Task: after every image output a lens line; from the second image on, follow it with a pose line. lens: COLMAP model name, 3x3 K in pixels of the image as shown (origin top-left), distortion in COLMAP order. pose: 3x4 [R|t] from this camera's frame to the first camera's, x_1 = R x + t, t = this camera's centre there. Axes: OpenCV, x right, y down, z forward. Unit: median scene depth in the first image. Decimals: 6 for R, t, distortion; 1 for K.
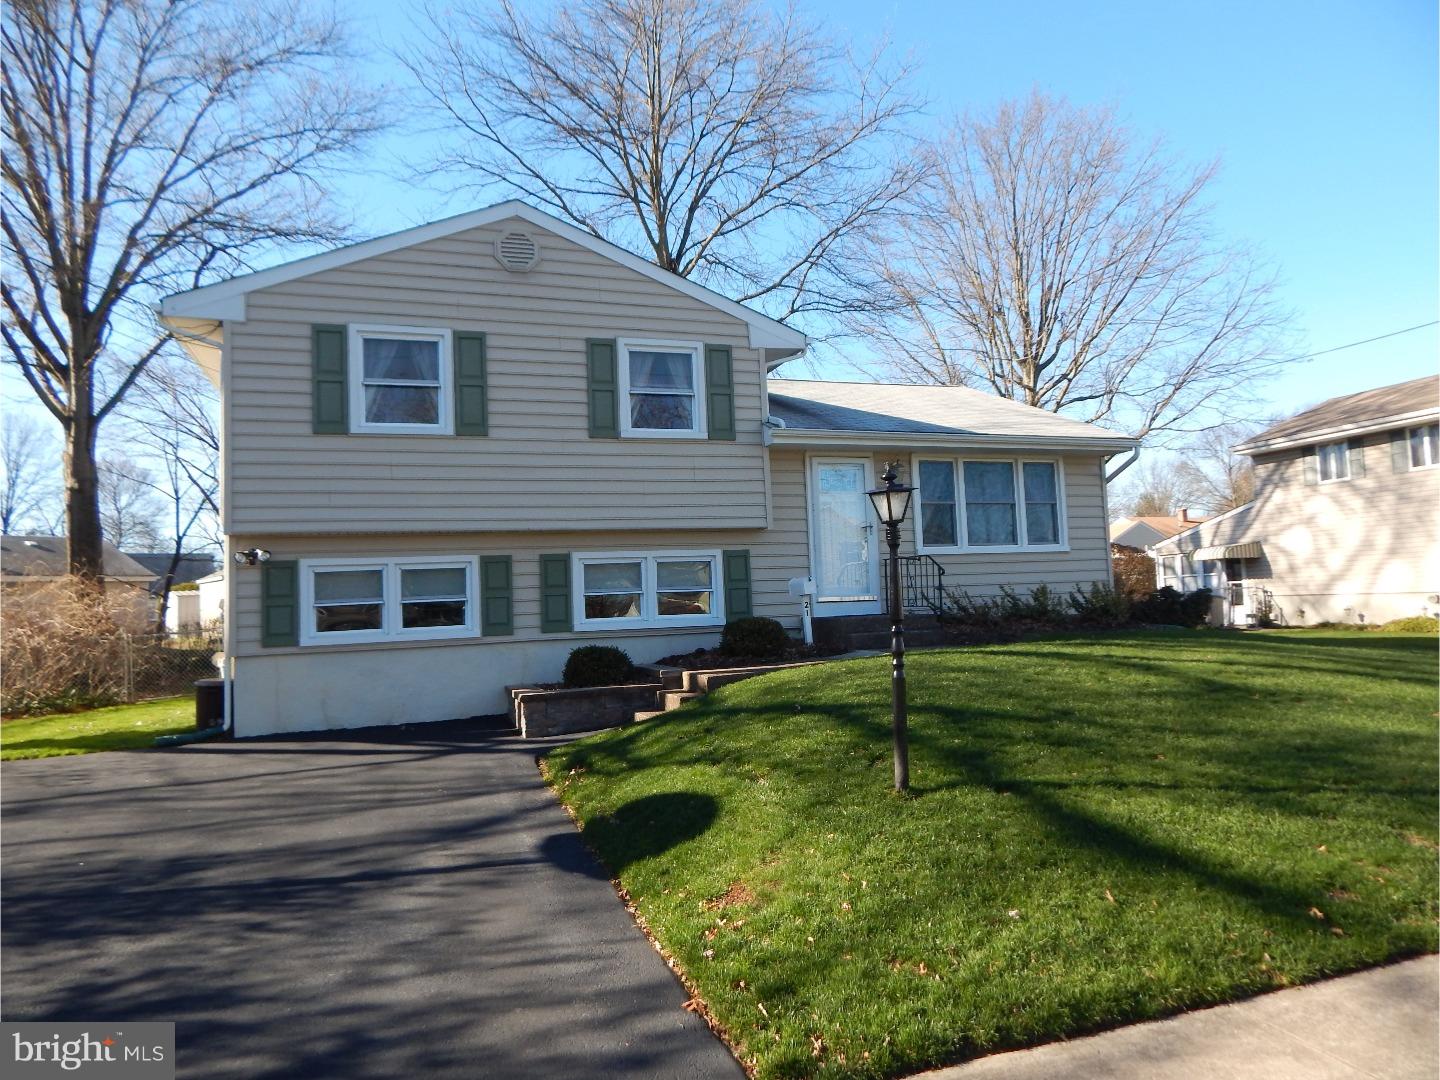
lens RADIAL K [[947.1, 0, 719.6], [0, 947.1, 542.5], [0, 0, 1]] dist [0.006700, -0.002533]
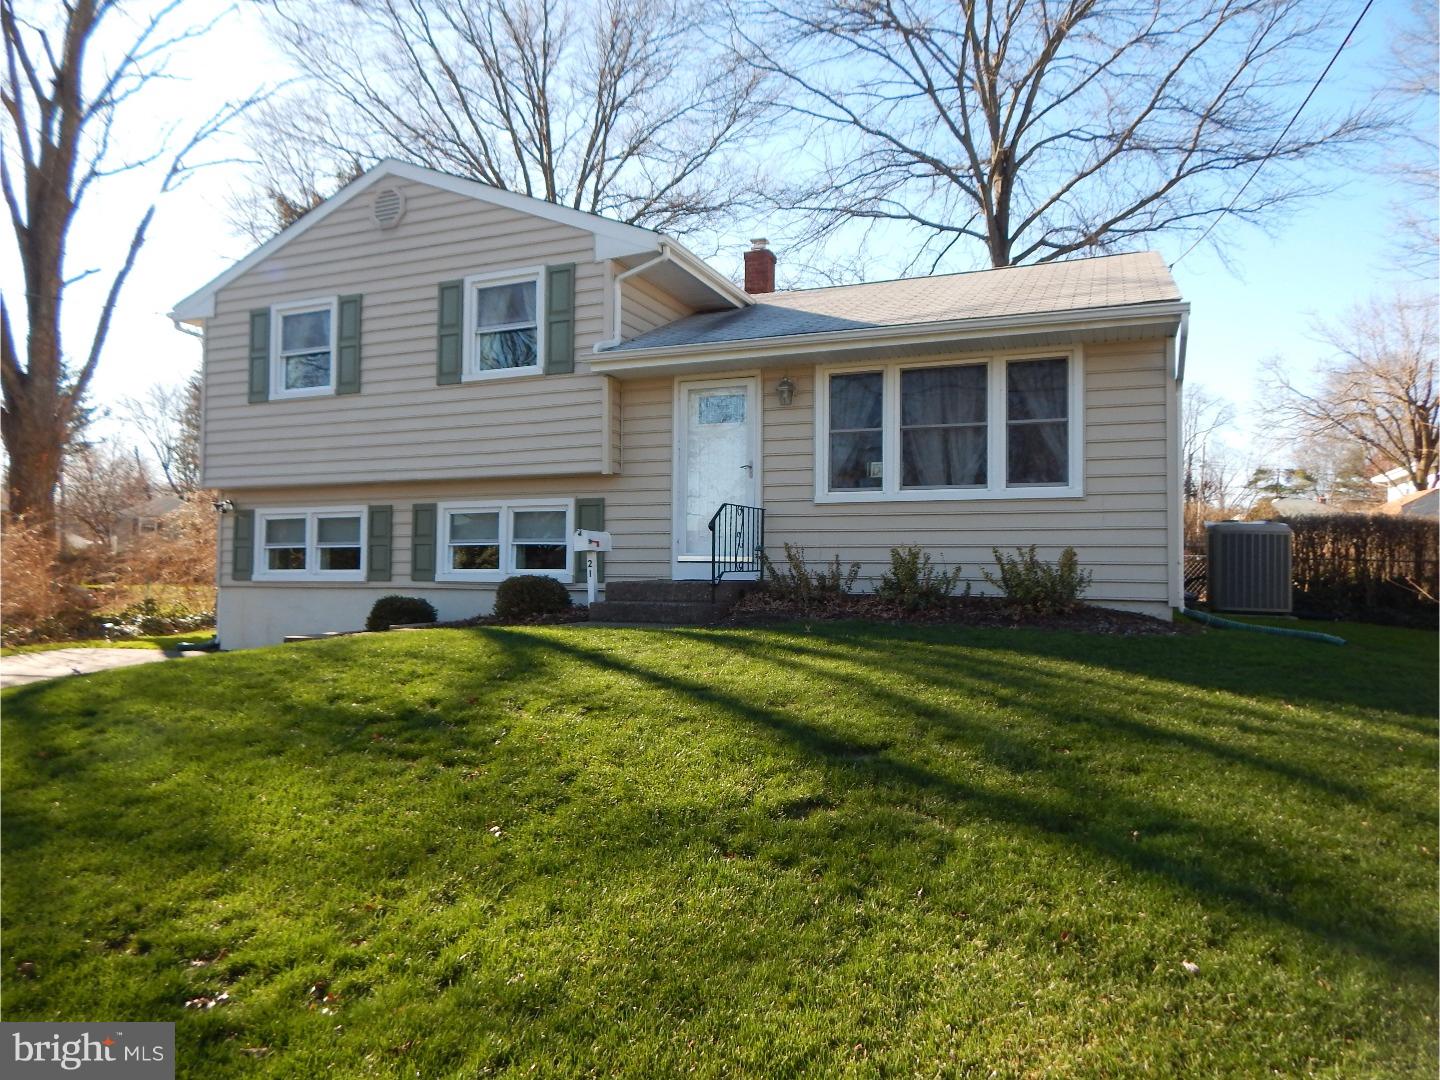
lens RADIAL K [[1199.0, 0, 719.7], [0, 1199.0, 536.4], [0, 0, 1]] dist [-0.032607, 0.003834]
pose [[0.687520, 0.026916, -0.725666, 0.954568], [0.023410, 0.997972, 0.059196, -0.020869], [0.725788, -0.057686, 0.685496, 0.348870]]
